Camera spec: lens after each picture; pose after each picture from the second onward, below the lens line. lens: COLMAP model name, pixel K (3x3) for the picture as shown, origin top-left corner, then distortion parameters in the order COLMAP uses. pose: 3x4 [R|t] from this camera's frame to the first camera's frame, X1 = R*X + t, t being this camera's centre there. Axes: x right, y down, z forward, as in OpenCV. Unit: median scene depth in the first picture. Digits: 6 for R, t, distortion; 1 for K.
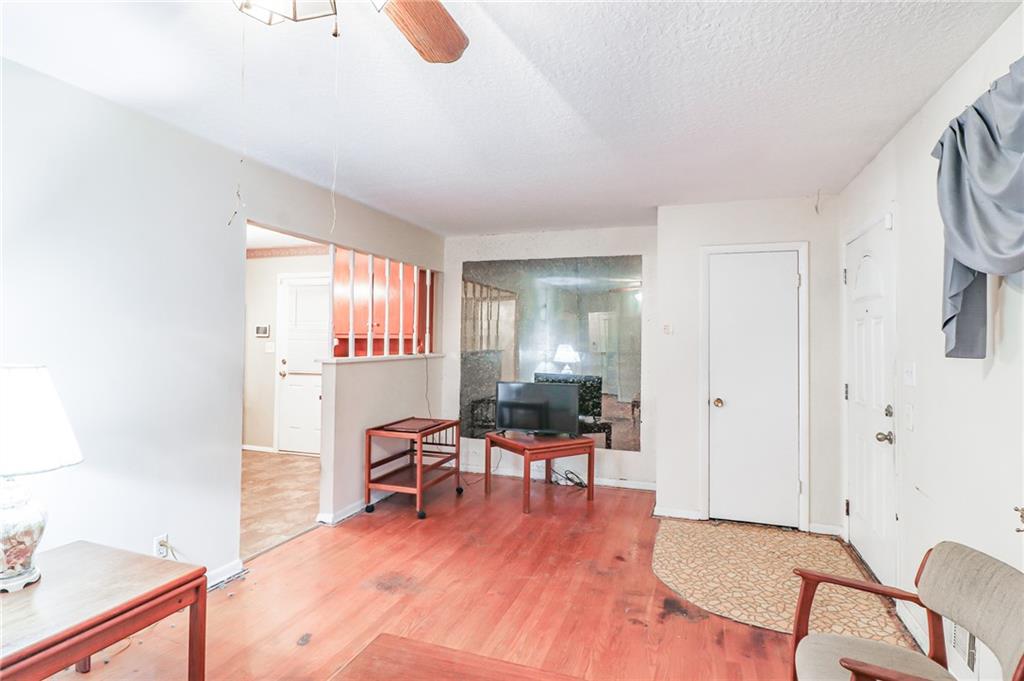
lens RADIAL K [[529.2, 0, 515.3], [0, 529.2, 325.8], [0, 0, 1]] dist [0.002931, -0.015309]
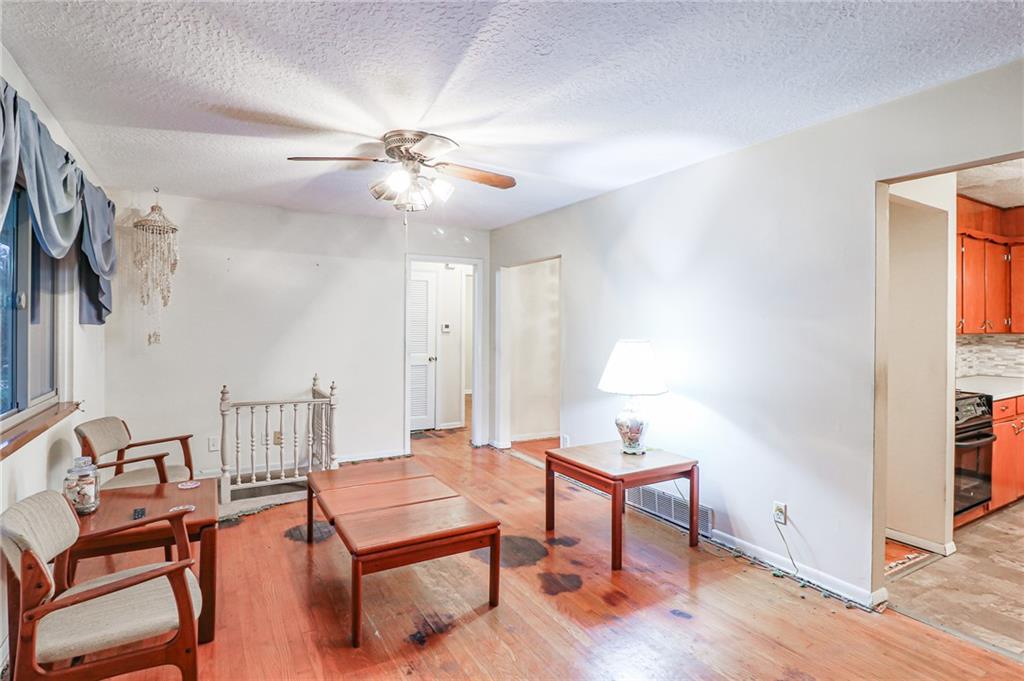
lens RADIAL K [[529.2, 0, 515.3], [0, 529.2, 325.8], [0, 0, 1]] dist [0.002931, -0.015309]
pose [[-0.648911, -0.017470, -0.760664, 0.341919], [0.002210, 0.999689, -0.024845, 0.031873], [0.760861, -0.017804, -0.648671, 0.811367]]
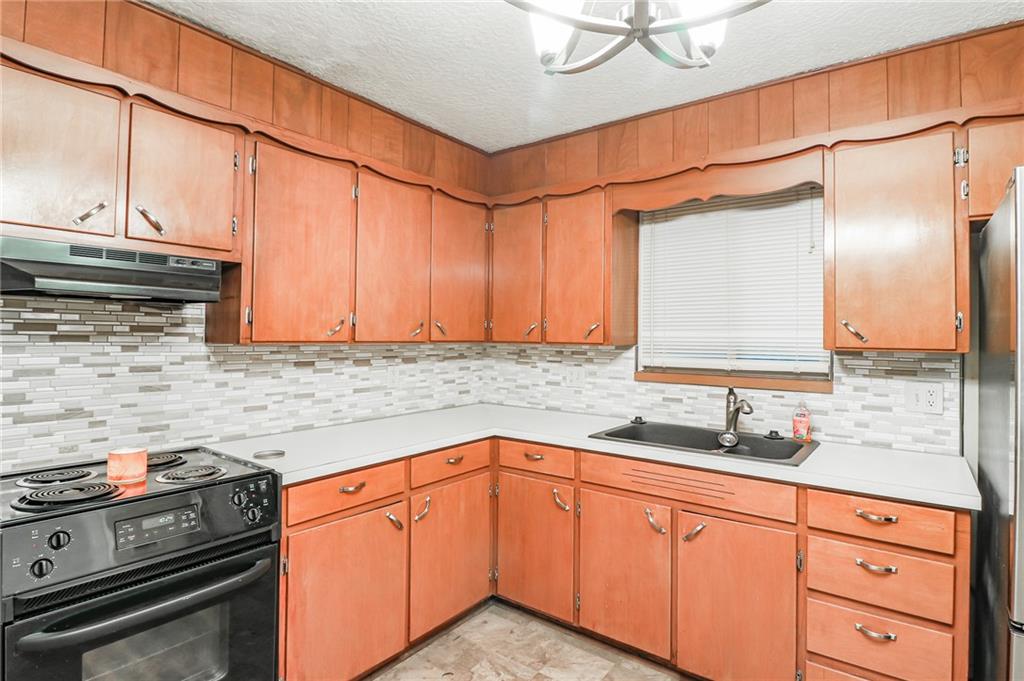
lens RADIAL K [[529.2, 0, 515.3], [0, 529.2, 325.8], [0, 0, 1]] dist [0.002931, -0.015309]
pose [[-0.312036, -0.033892, -0.949465, -0.475300], [0.005335, 0.999285, -0.037423, 0.027788], [0.950055, -0.016743, -0.311633, 1.143125]]
